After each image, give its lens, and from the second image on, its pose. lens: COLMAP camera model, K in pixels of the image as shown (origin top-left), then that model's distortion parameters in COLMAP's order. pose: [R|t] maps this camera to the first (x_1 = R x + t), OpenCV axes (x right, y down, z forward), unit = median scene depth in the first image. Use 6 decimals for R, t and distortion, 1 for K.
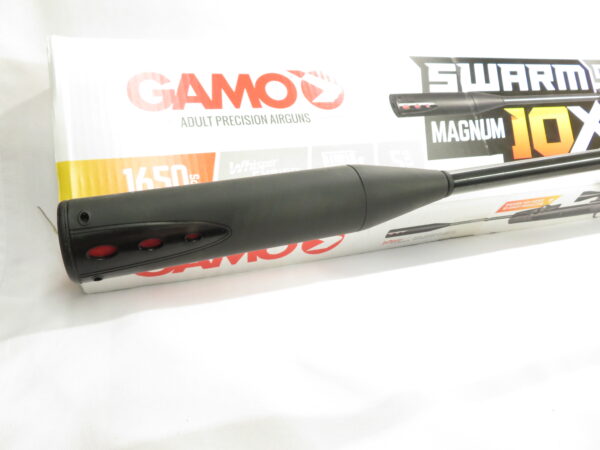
lens RADIAL K [[427.5, 0, 300.2], [0, 427.5, 228.1], [0, 0, 1]] dist [-0.013006, 0.009994]
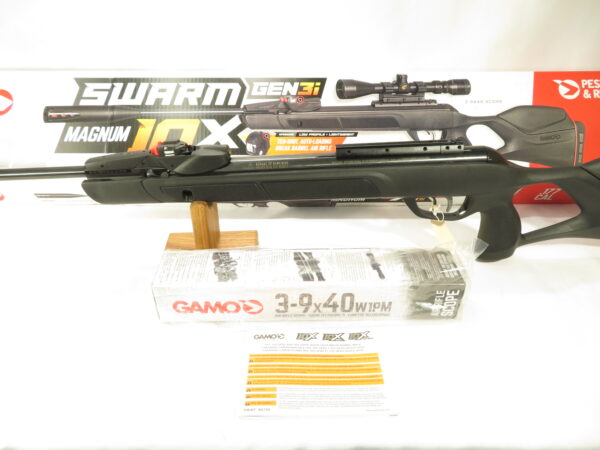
lens RADIAL K [[427.5, 0, 300.0], [0, 427.5, 227.3], [0, 0, 1]] dist [-0.013006, 0.009994]
pose [[0.933725, 0.183224, -0.307549, 1.462284], [-0.127132, 0.972812, 0.193581, -0.271926], [0.334656, -0.141652, 0.931633, -0.173506]]
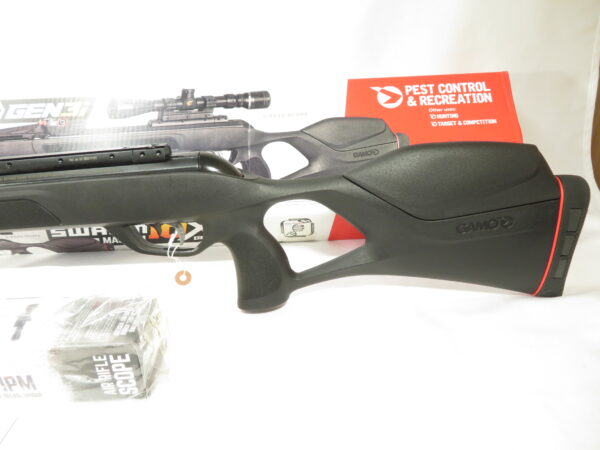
lens RADIAL K [[427.5, 0, 302.1], [0, 427.5, 225.8], [0, 0, 1]] dist [-0.013006, 0.009994]
pose [[0.933899, 0.099832, -0.343317, 1.993064], [-0.090339, 0.994957, 0.043577, -0.236540], [0.345936, -0.009681, 0.938208, 0.330758]]
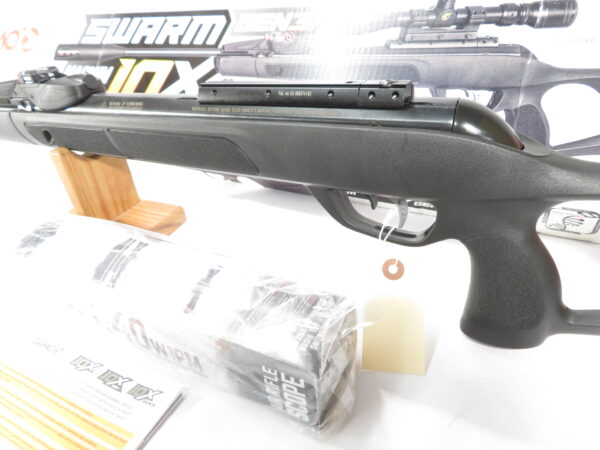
lens RADIAL K [[427.5, 0, 301.8], [0, 427.5, 225.0], [0, 0, 1]] dist [-0.013006, 0.009994]
pose [[0.642531, 0.348944, -0.682196, 1.800454], [-0.208396, 0.936313, 0.282646, -0.286871], [0.737377, -0.039442, 0.674329, 0.536502]]
